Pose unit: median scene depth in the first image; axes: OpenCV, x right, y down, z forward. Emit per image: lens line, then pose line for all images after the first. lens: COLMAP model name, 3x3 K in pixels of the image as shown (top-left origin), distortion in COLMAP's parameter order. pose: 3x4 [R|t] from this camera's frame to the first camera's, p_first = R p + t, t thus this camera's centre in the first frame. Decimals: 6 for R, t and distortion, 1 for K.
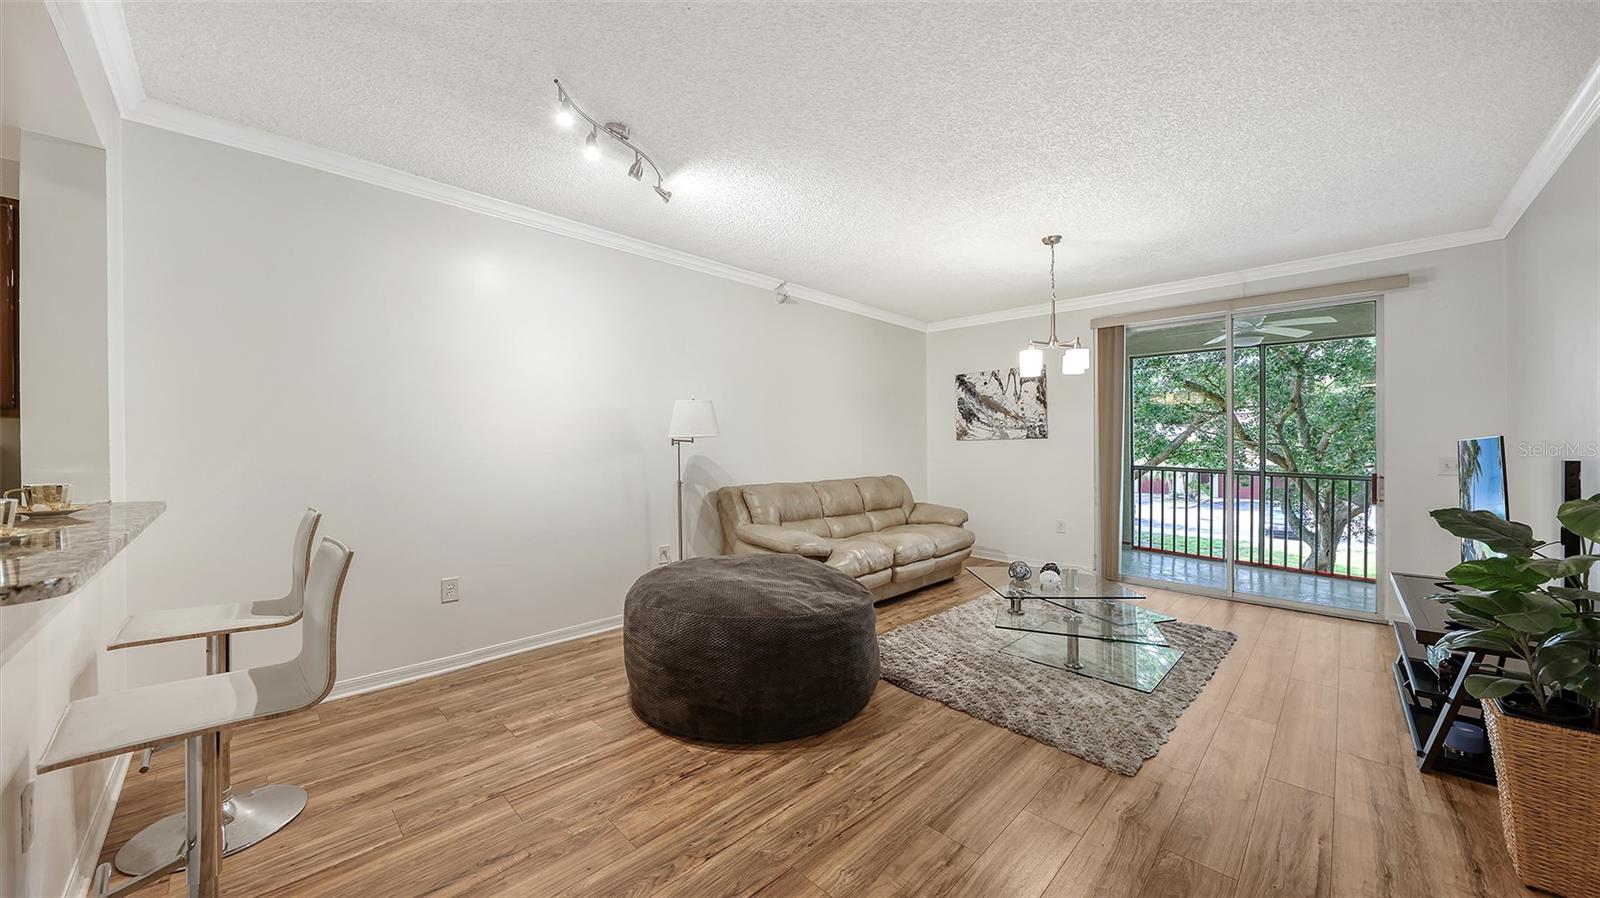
lens RADIAL K [[551.2, 0, 798.5], [0, 551.2, 437.5], [0, 0, 1]] dist [0.004240, -0.001753]
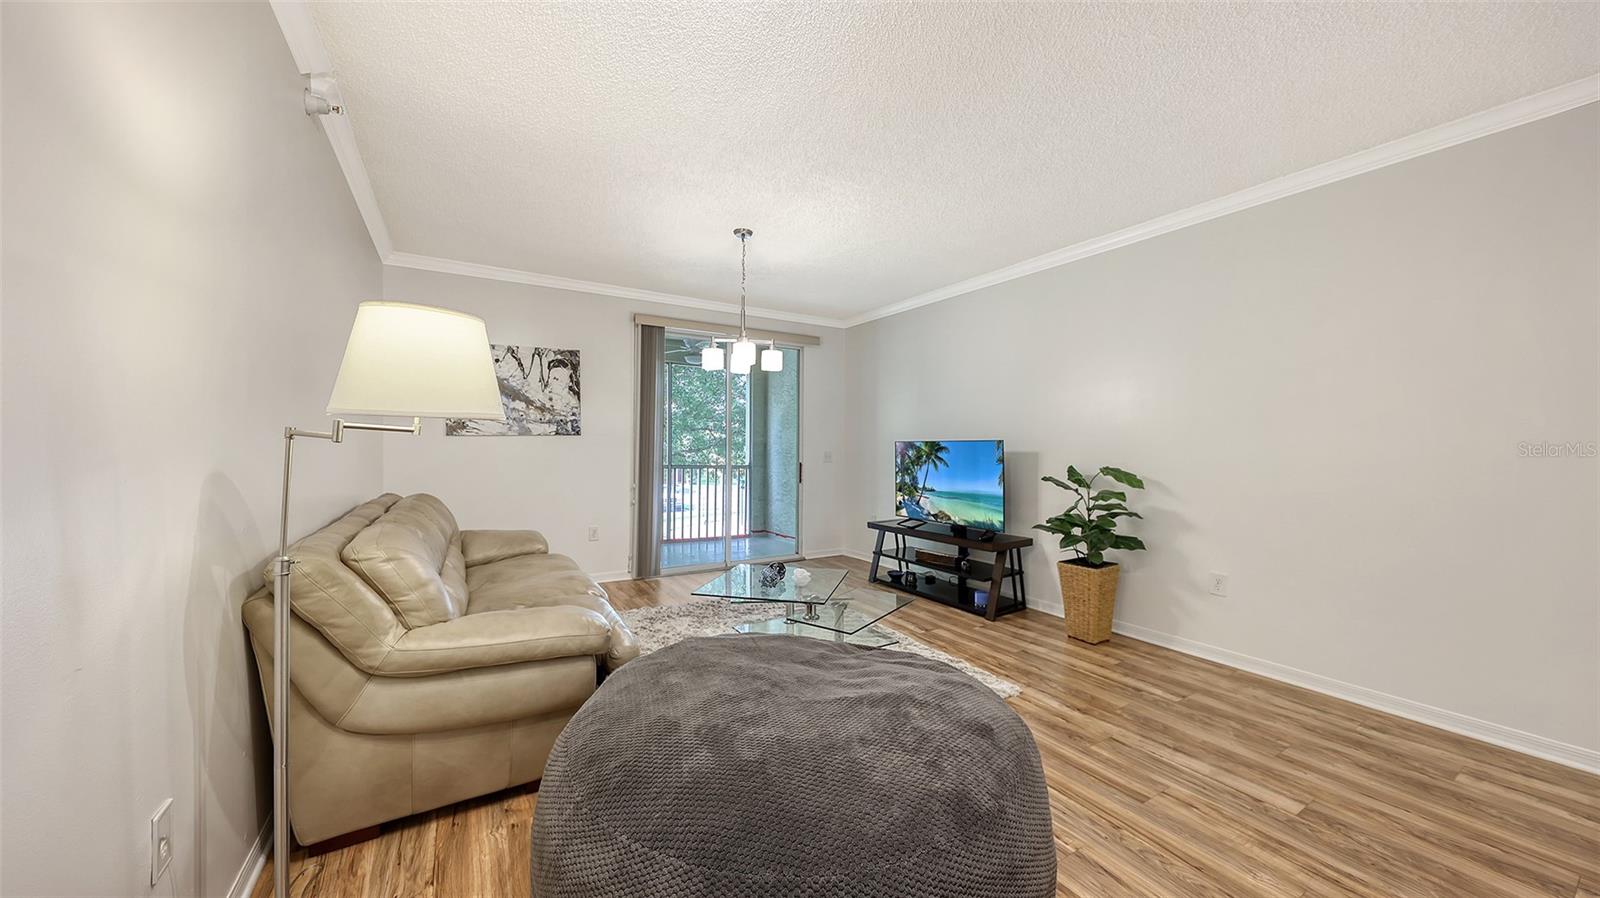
lens RADIAL K [[551.2, 0, 810.6], [0, 551.2, 437.4], [0, 0, 1]] dist [0.004240, -0.001753]
pose [[0.245420, 0.009565, 0.969370, -0.402104], [-0.015231, 0.999866, -0.006010, 0.005808], [-0.969297, -0.013289, 0.245532, 0.572485]]
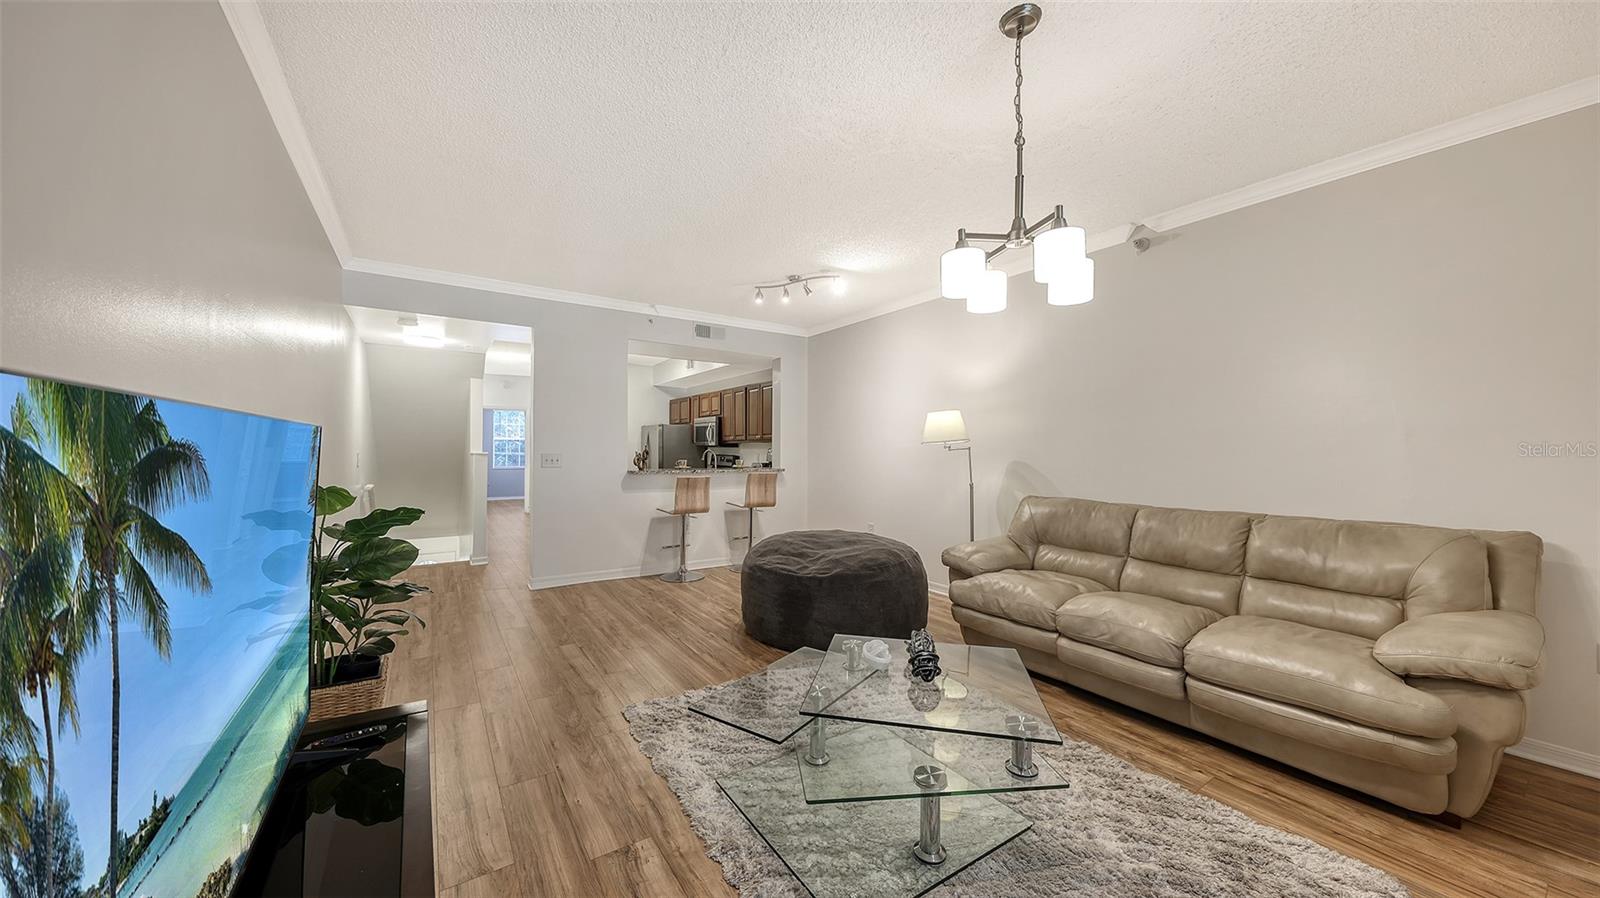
lens RADIAL K [[551.2, 0, 801.5], [0, 551.2, 439.0], [0, 0, 1]] dist [0.004240, -0.001753]
pose [[-0.193284, -0.022990, -0.980874, 0.851066], [0.008349, 0.999651, -0.025075, 0.014077], [0.981107, -0.013036, -0.193024, 0.795370]]
